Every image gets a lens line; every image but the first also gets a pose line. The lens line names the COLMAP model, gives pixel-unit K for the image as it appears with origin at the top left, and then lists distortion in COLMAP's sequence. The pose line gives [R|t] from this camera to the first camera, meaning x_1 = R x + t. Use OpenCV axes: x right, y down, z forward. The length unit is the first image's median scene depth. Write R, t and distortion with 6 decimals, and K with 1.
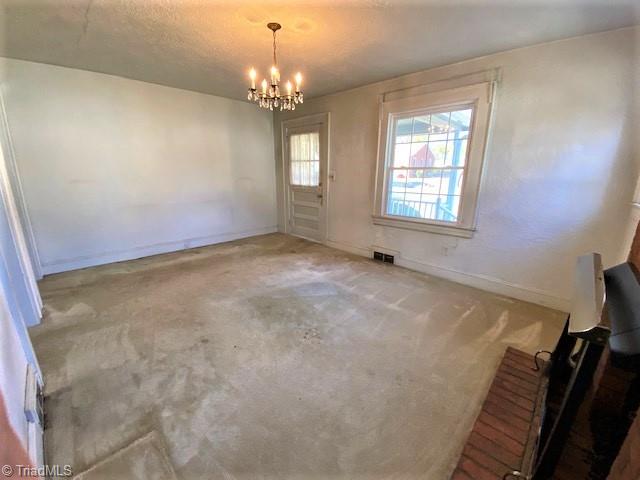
lens RADIAL K [[258.8, 0, 318.4], [0, 258.8, 237.9], [0, 0, 1]] dist [0.021258, -0.021674]
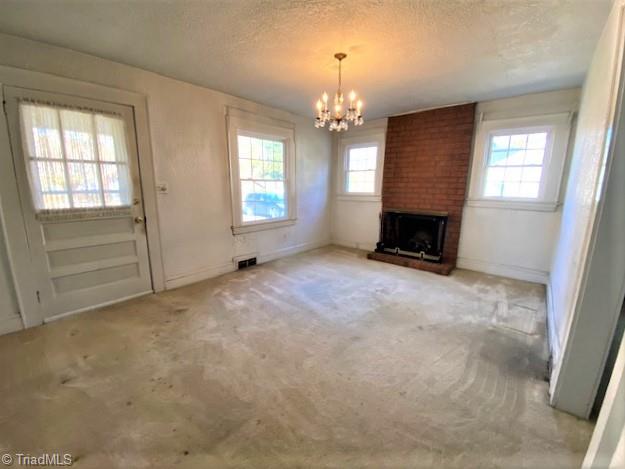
lens RADIAL K [[252.8, 0, 310.9], [0, 252.8, 232.4], [0, 0, 1]] dist [0.021258, -0.021674]
pose [[-0.050947, -0.191155, 0.980237, -0.694386], [0.245911, 0.948891, 0.197823, -0.170594], [-0.967953, 0.251129, -0.001336, 0.674202]]
